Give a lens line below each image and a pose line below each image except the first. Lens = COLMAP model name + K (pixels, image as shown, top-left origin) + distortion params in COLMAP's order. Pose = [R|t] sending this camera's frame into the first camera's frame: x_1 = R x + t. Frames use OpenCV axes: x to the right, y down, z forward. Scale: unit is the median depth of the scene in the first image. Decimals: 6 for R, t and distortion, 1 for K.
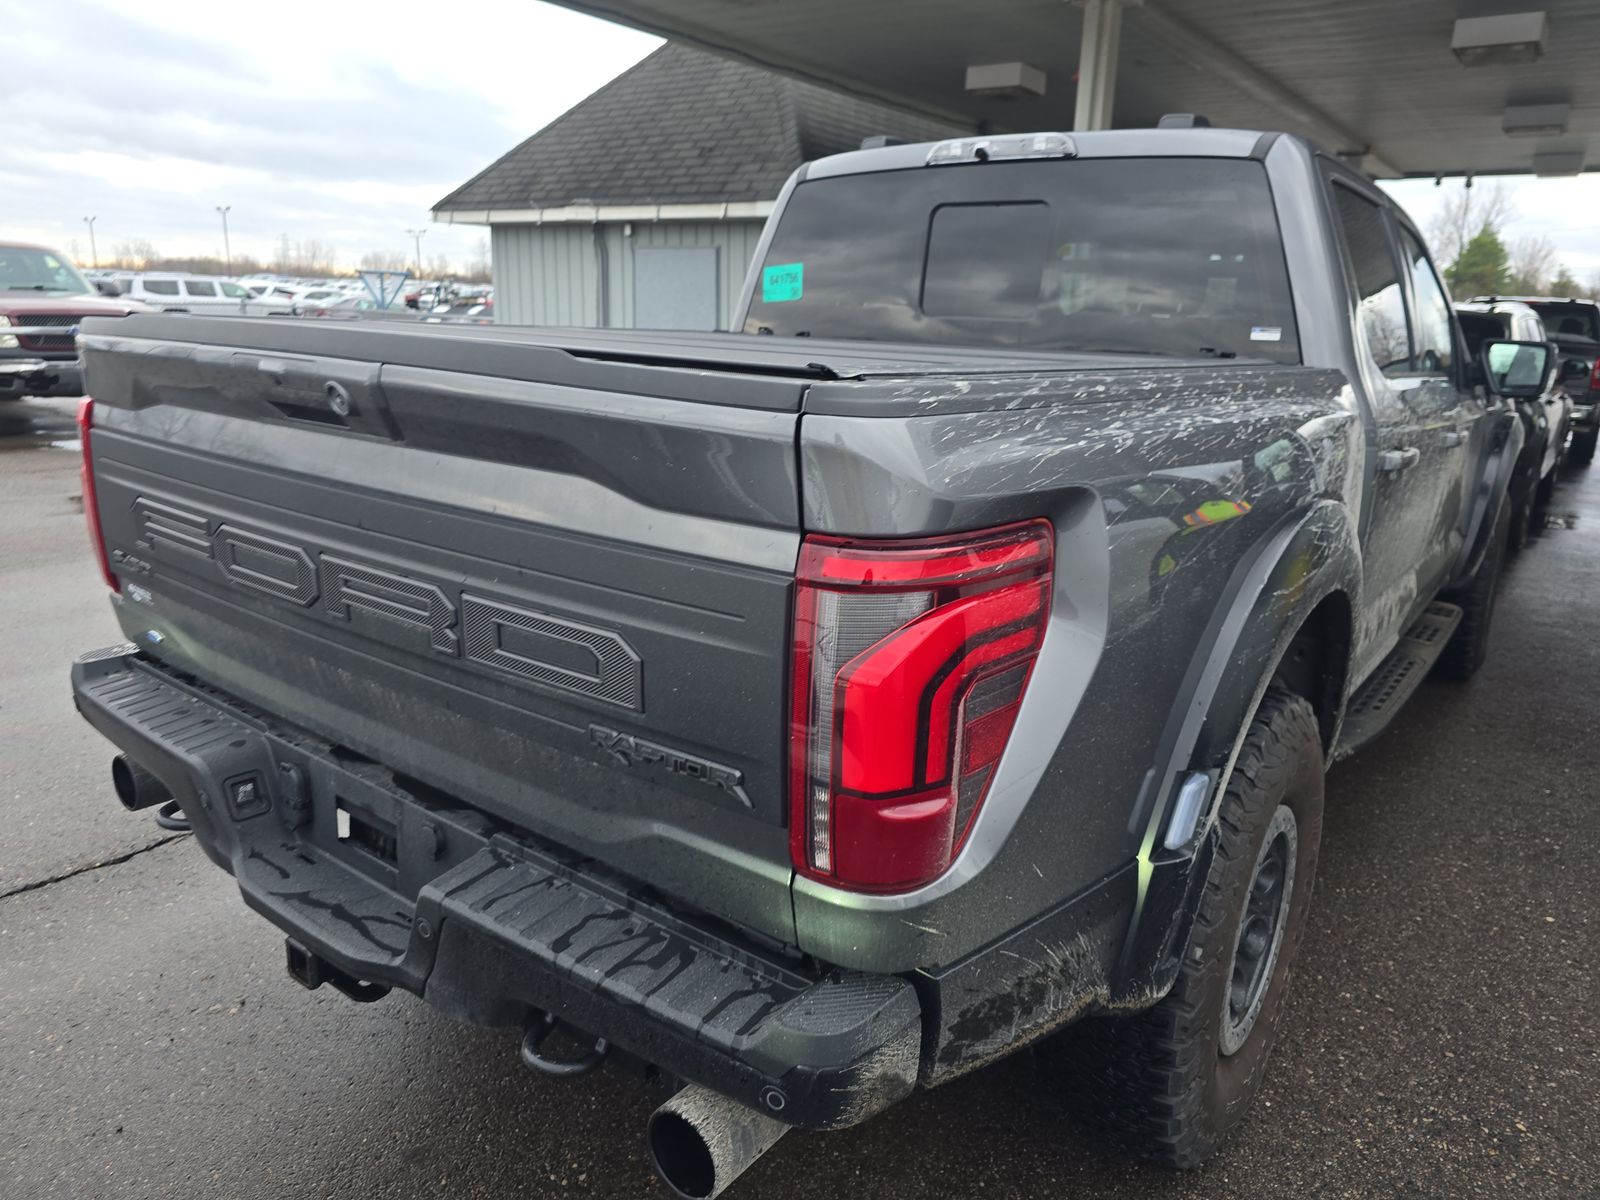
lens RADIAL K [[1076.0, 0, 800.0], [0, 1076.0, 600.0], [0, 0, 1]] dist [0.051874, -0.046182]
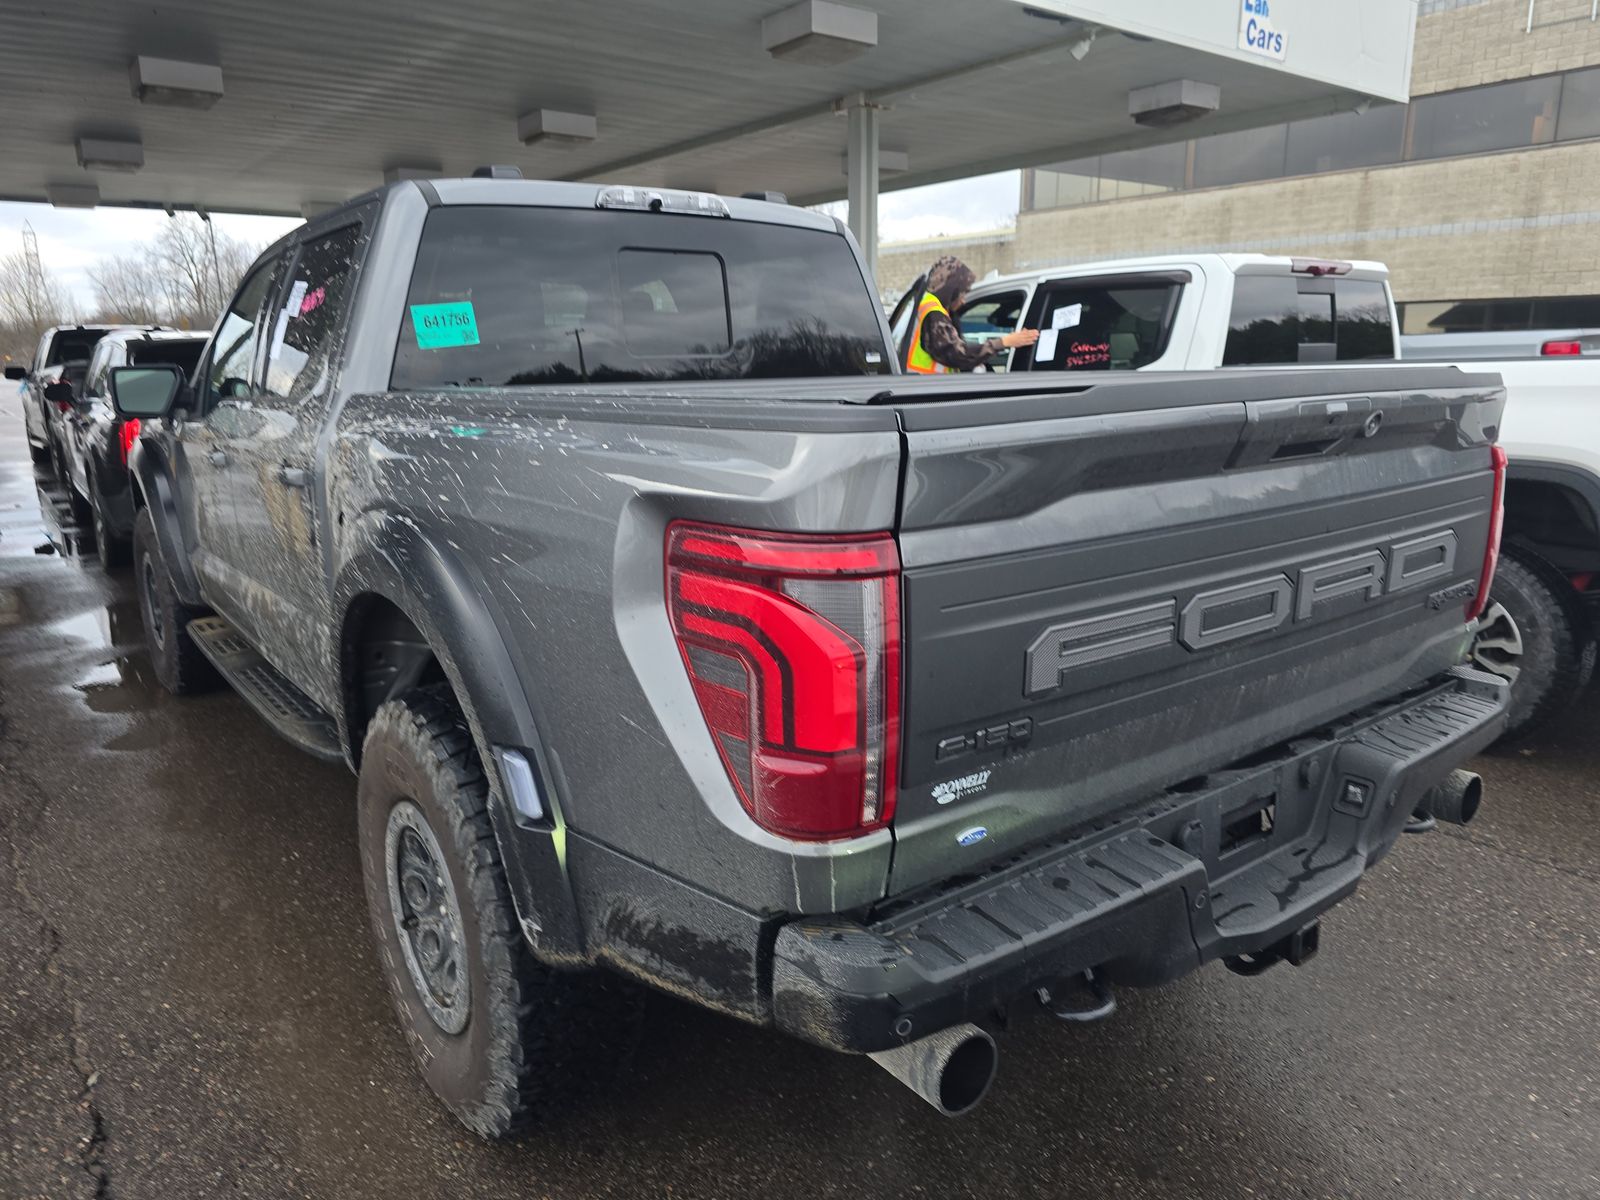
lens RADIAL K [[1076.0, 0, 800.0], [0, 1076.0, 600.0], [0, 0, 1]] dist [0.051874, -0.046182]
pose [[0.271325, -0.251862, 0.928950, -1.015811], [0.271603, 0.945966, 0.177146, -0.219786], [-0.923371, 0.204241, 0.325071, 0.687544]]
